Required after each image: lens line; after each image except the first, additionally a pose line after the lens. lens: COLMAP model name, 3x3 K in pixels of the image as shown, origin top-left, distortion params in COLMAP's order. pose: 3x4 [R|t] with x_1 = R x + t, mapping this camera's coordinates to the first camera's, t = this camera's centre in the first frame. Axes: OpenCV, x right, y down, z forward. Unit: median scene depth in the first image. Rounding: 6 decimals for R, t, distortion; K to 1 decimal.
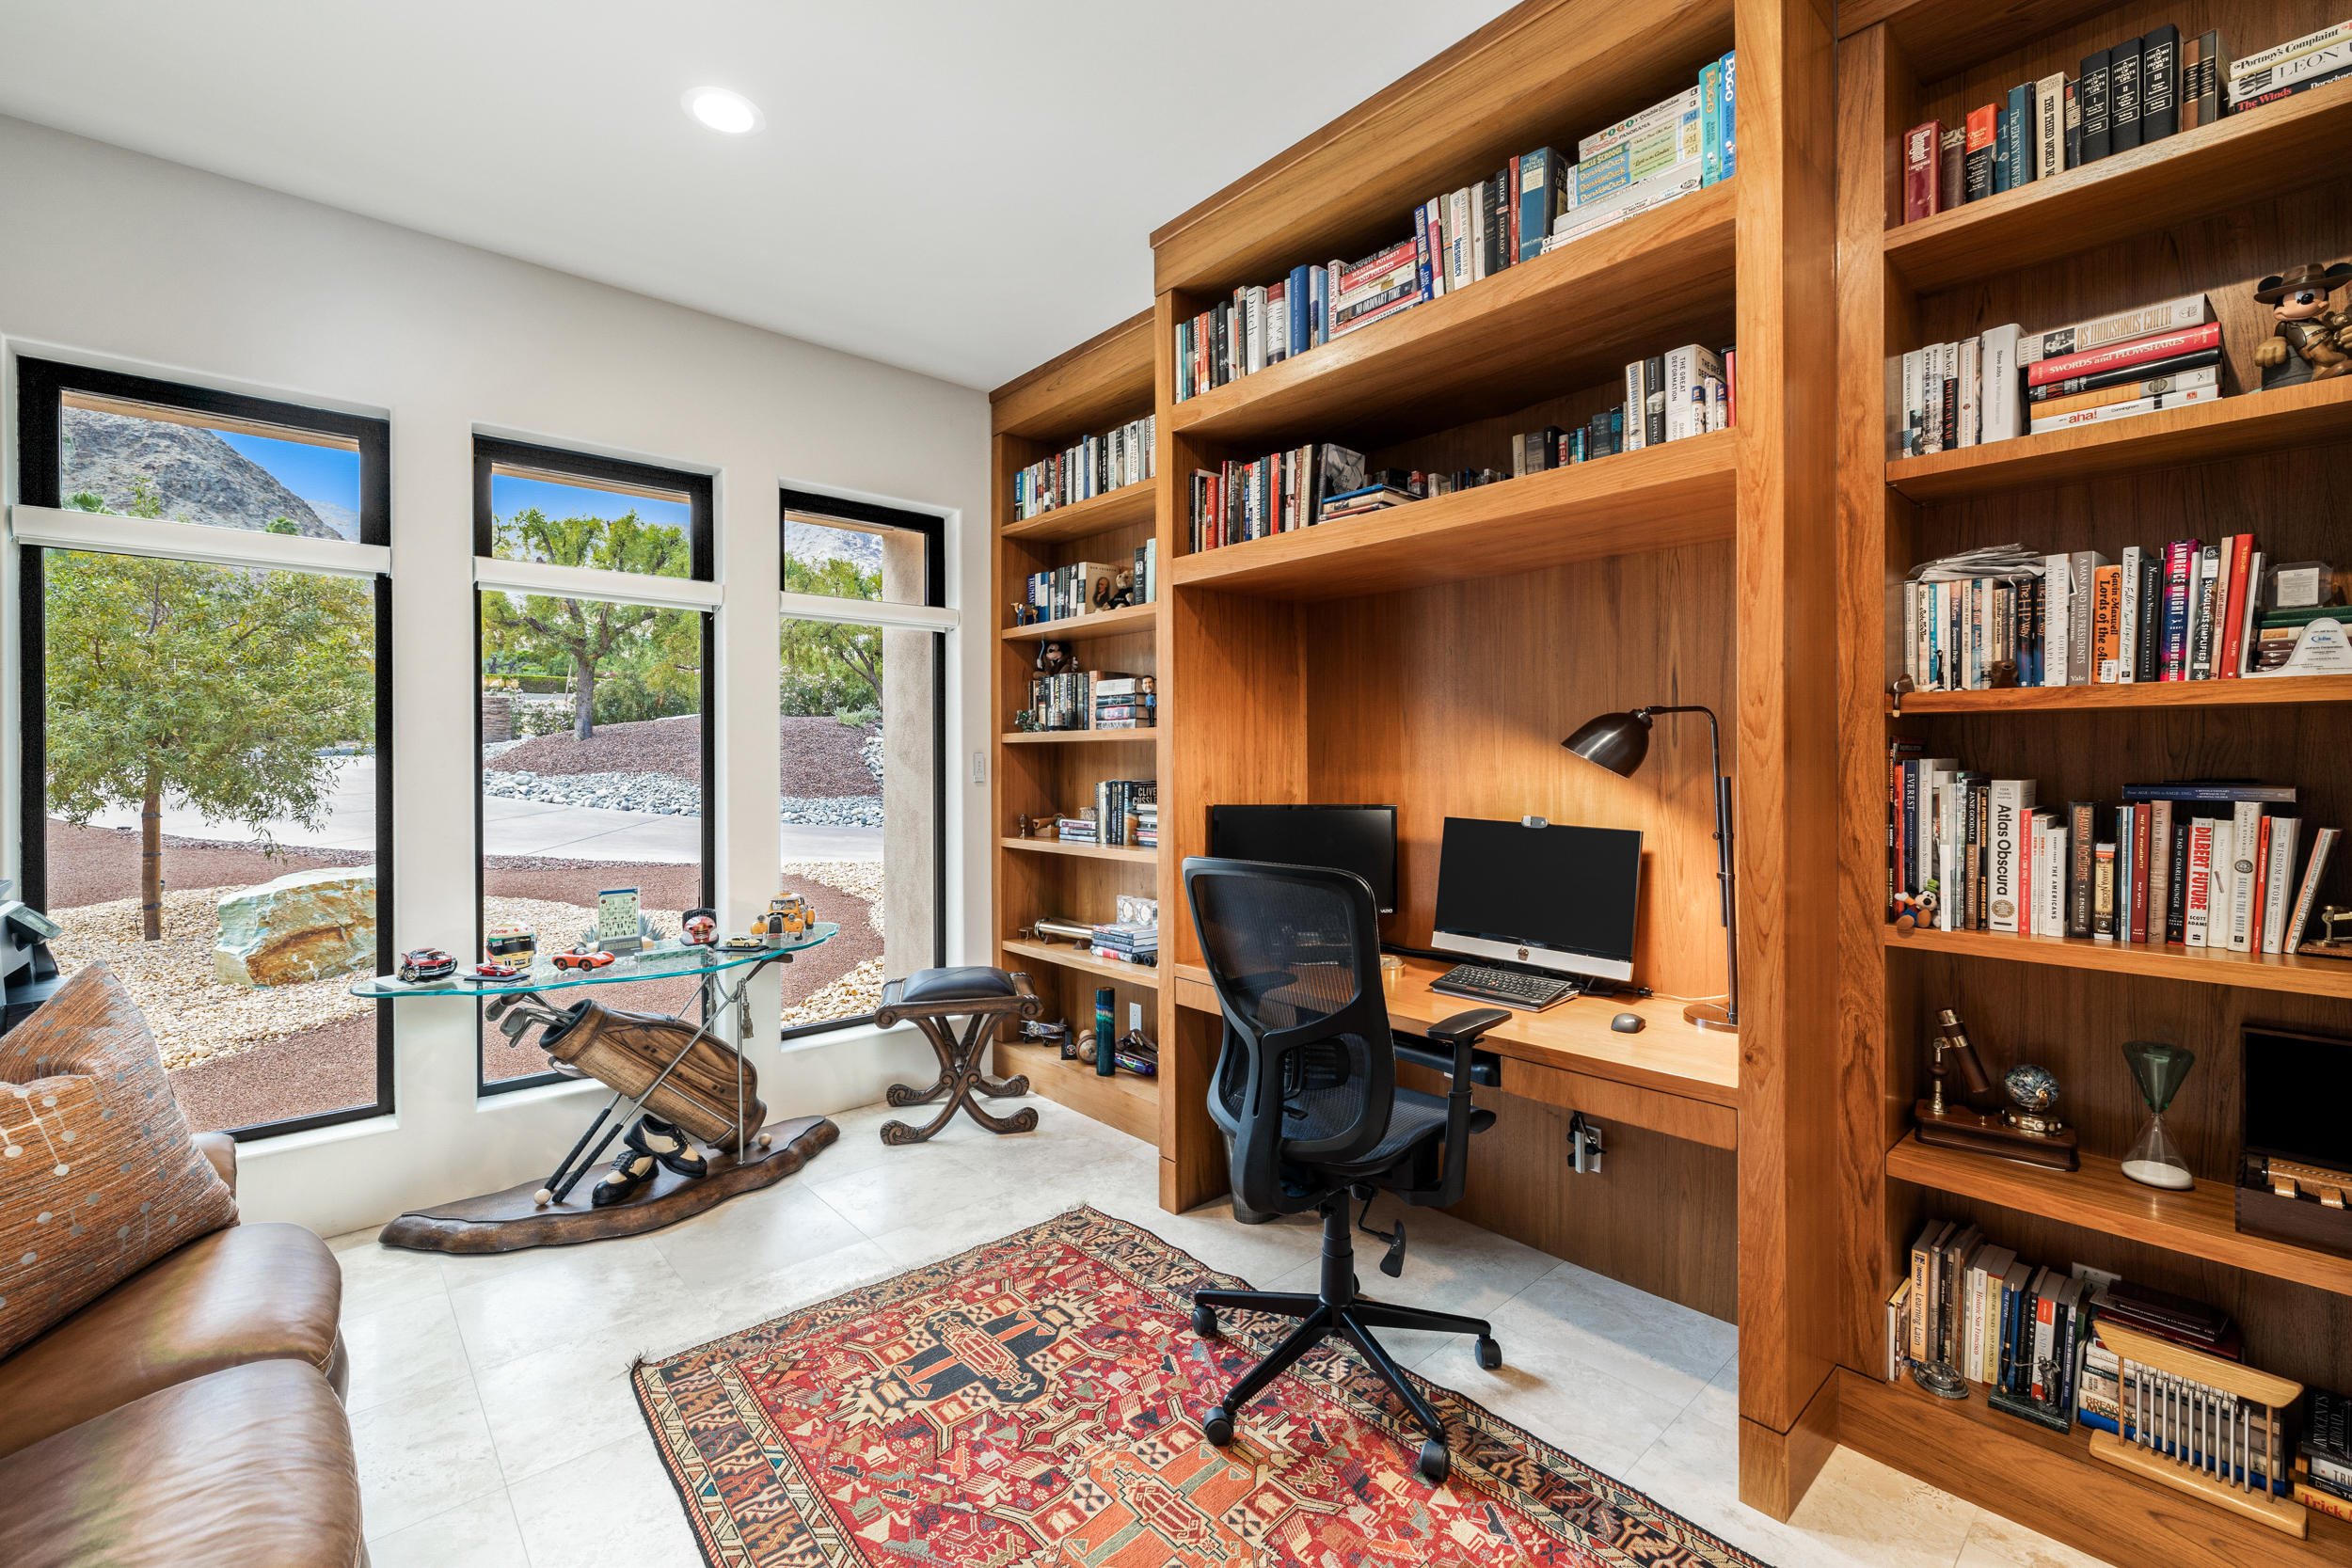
lens RADIAL K [[980.6, 0, 1189.4], [0, 980.6, 773.1], [0, 0, 1]] dist [-0.009369, -0.000684]
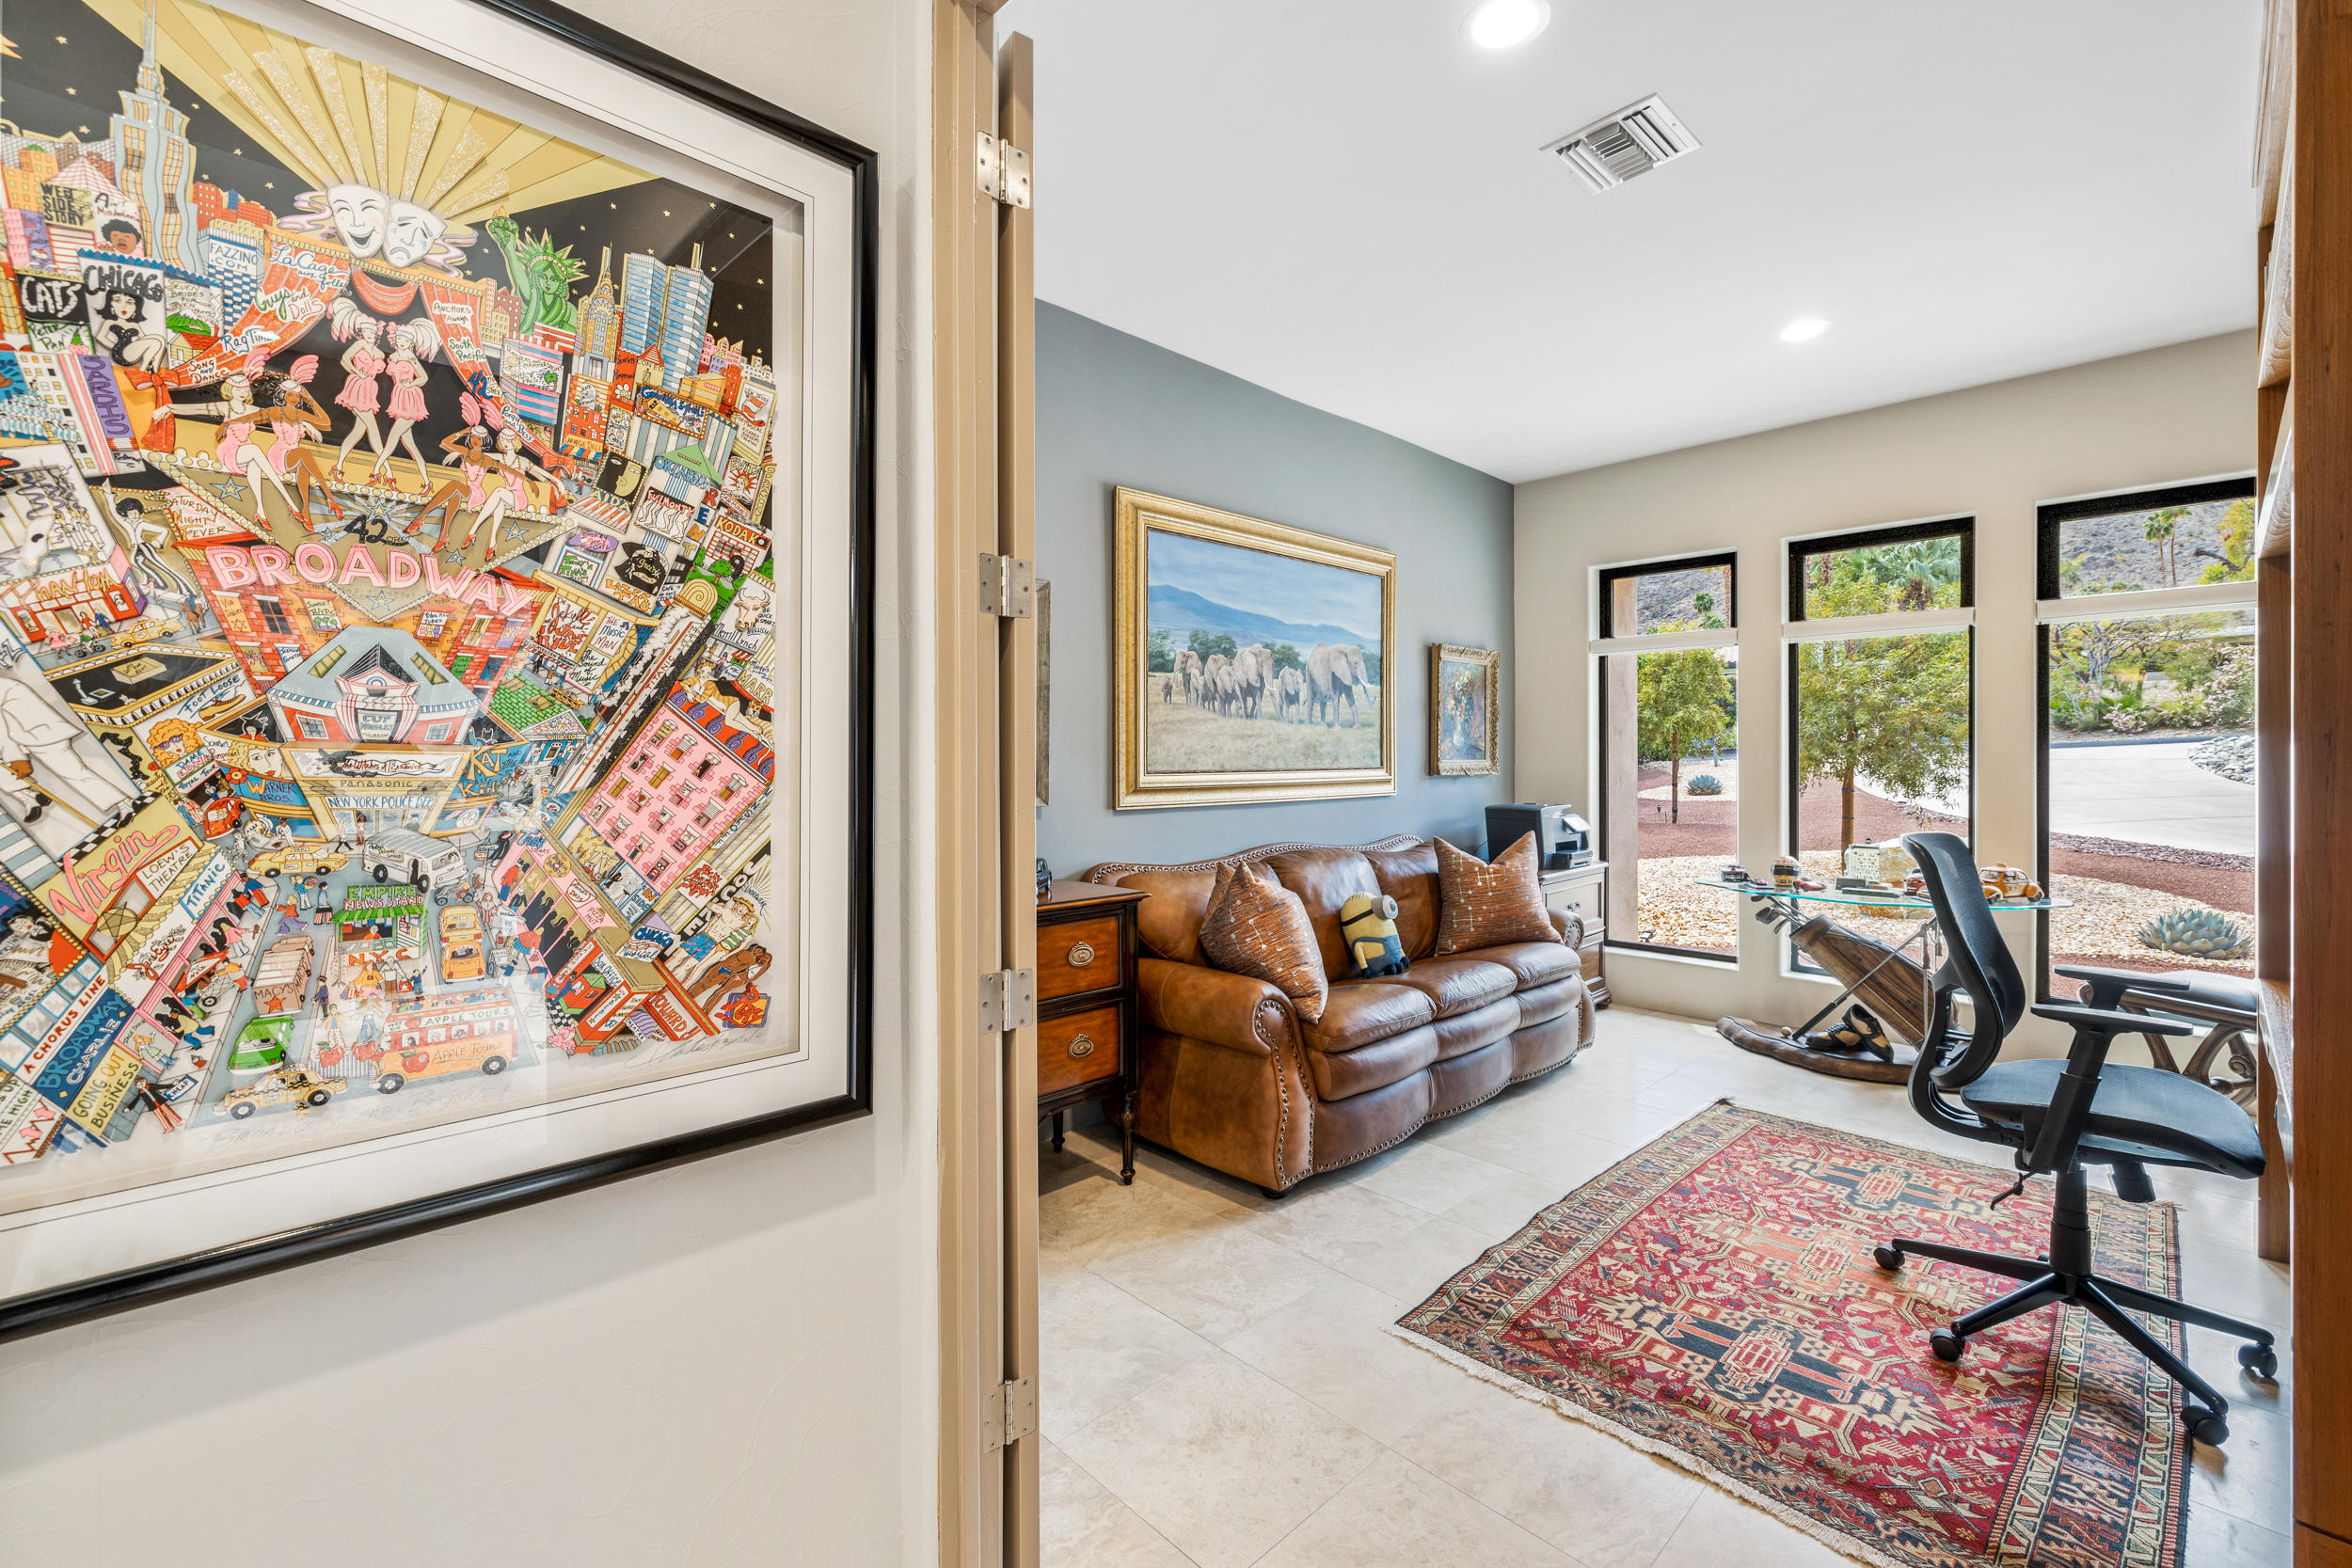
lens RADIAL K [[980.6, 0, 1173.5], [0, 980.6, 766.6], [0, 0, 1]] dist [-0.009369, -0.000684]
pose [[0.020758, 0.011180, -0.999722, 1.083954], [-0.005749, 0.999922, 0.011062, -0.003517], [0.999768, 0.005518, 0.020820, -0.021425]]
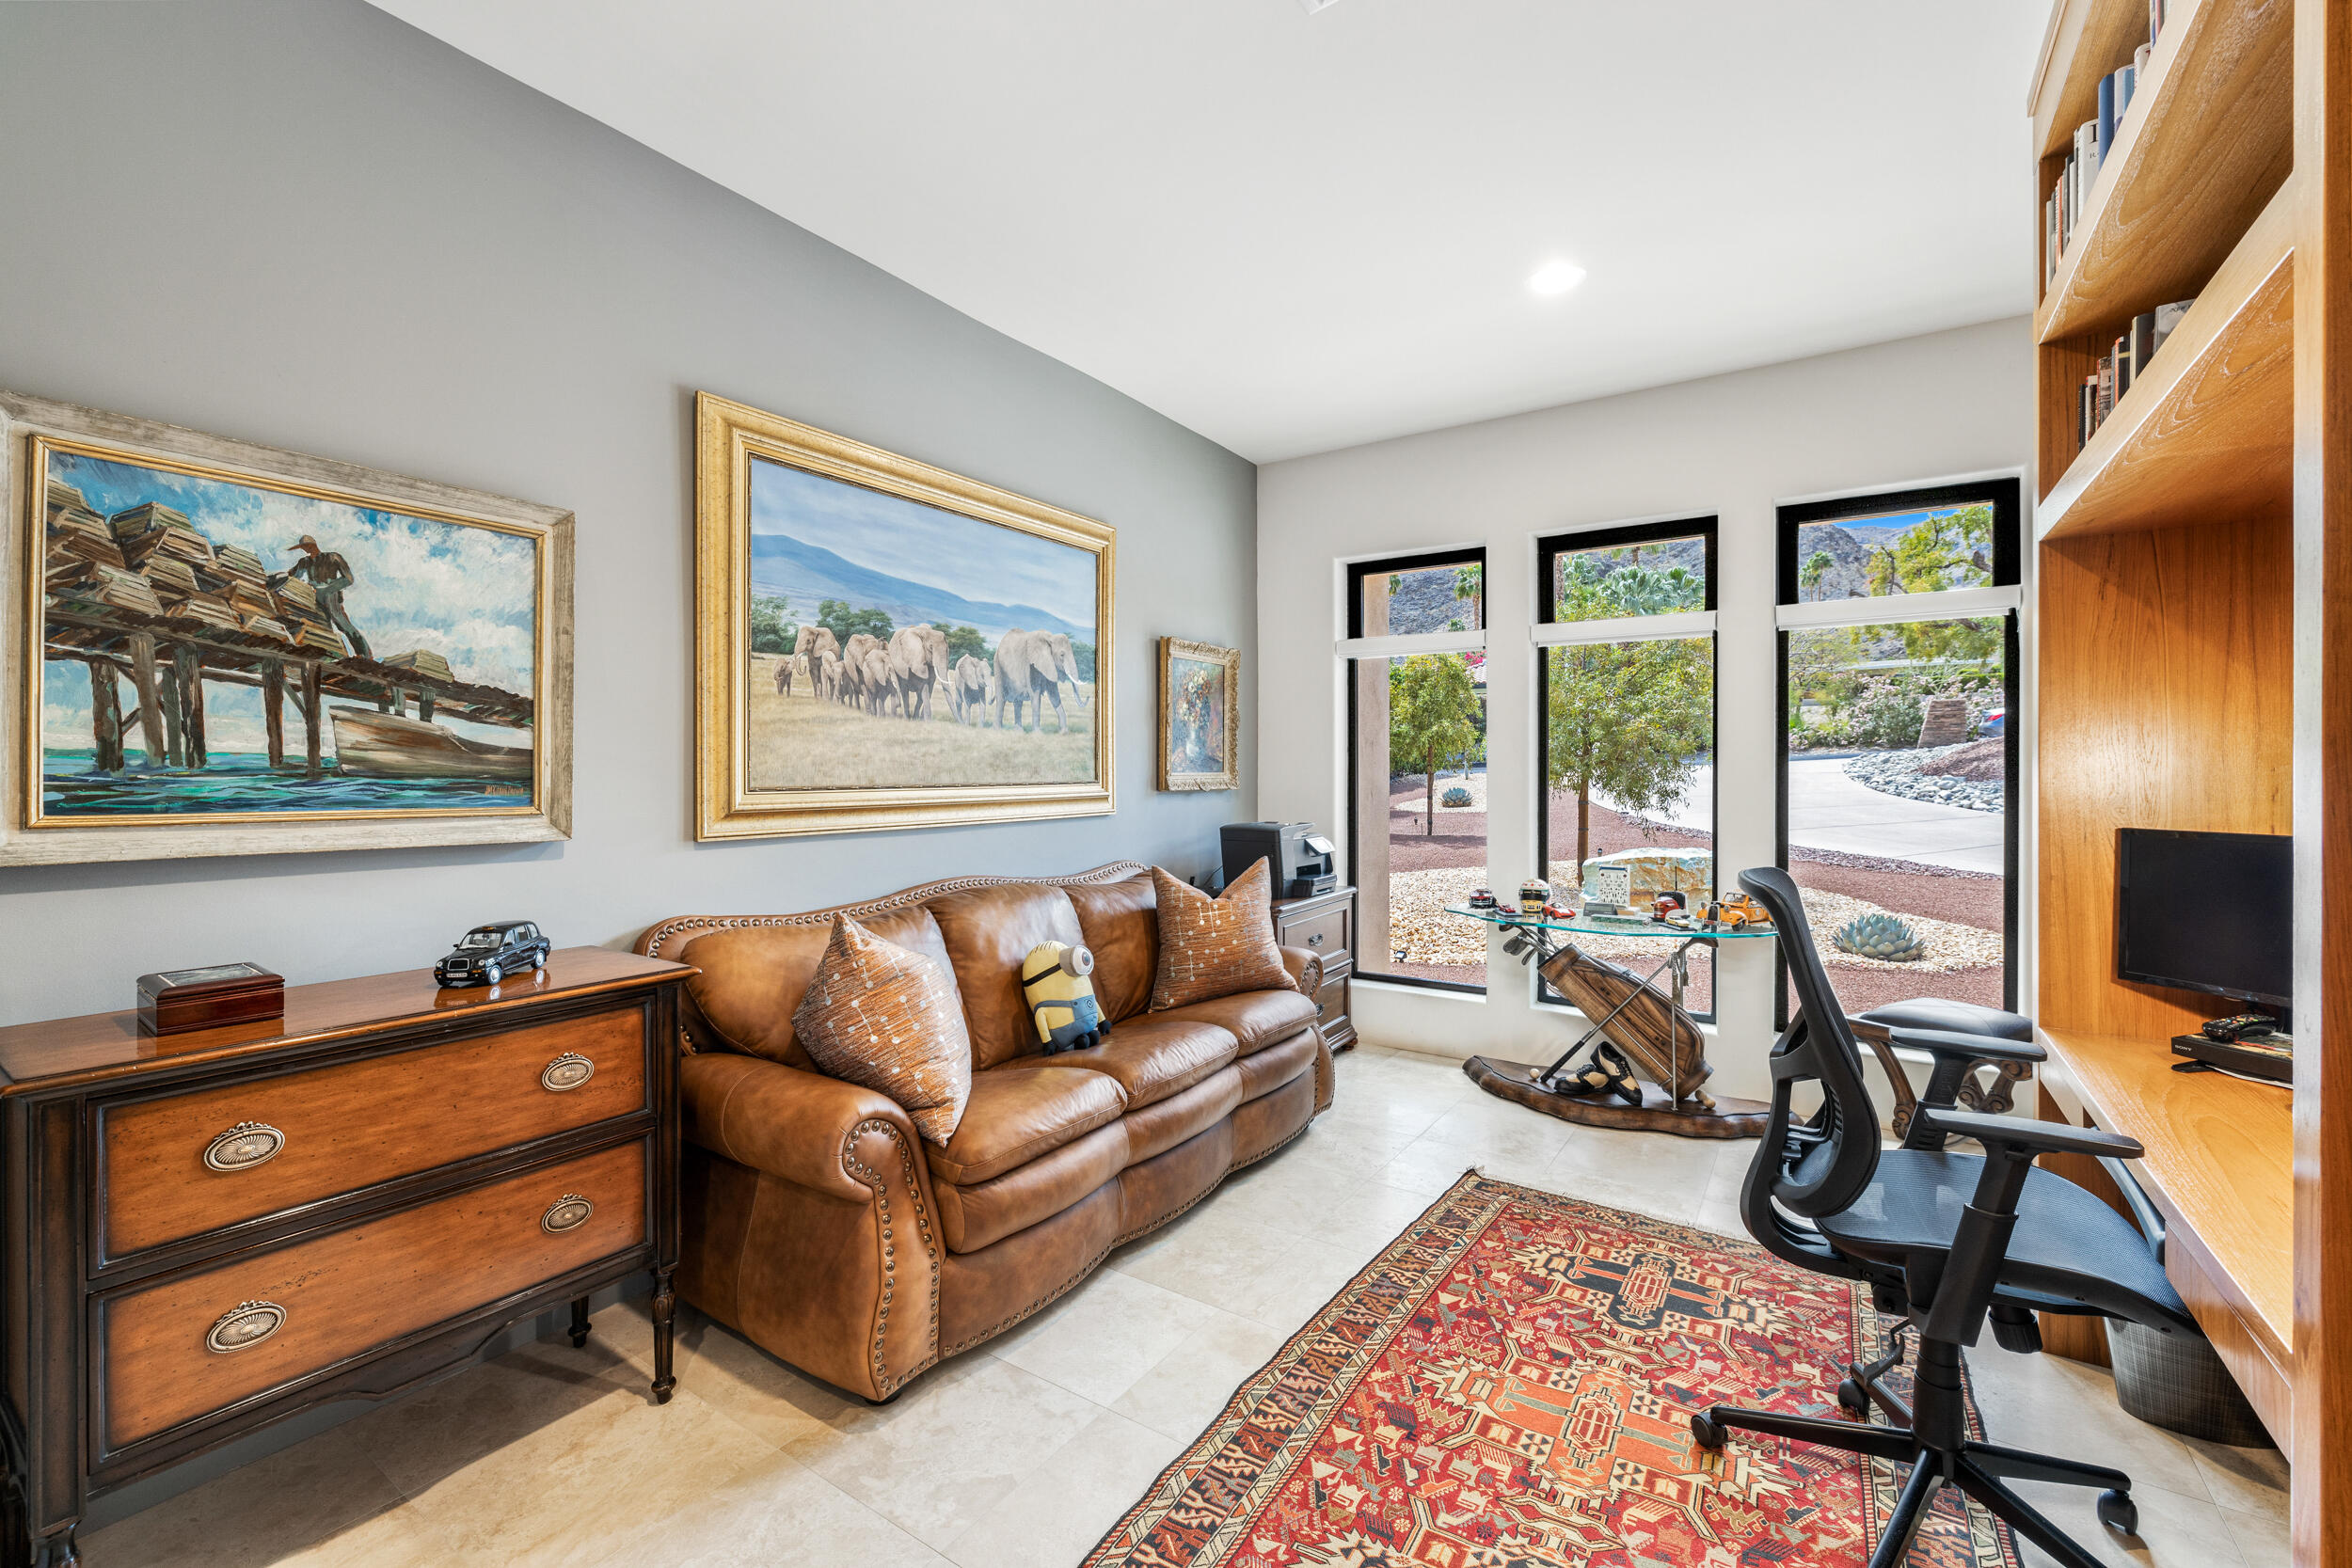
lens RADIAL K [[980.6, 0, 1172.2], [0, 980.6, 775.7], [0, 0, 1]] dist [-0.009369, -0.000684]
pose [[0.232518, 0.008850, -0.972552, 0.732273], [-0.009188, 0.999934, 0.006903, -0.005301], [0.972549, 0.007331, 0.232584, 0.188980]]
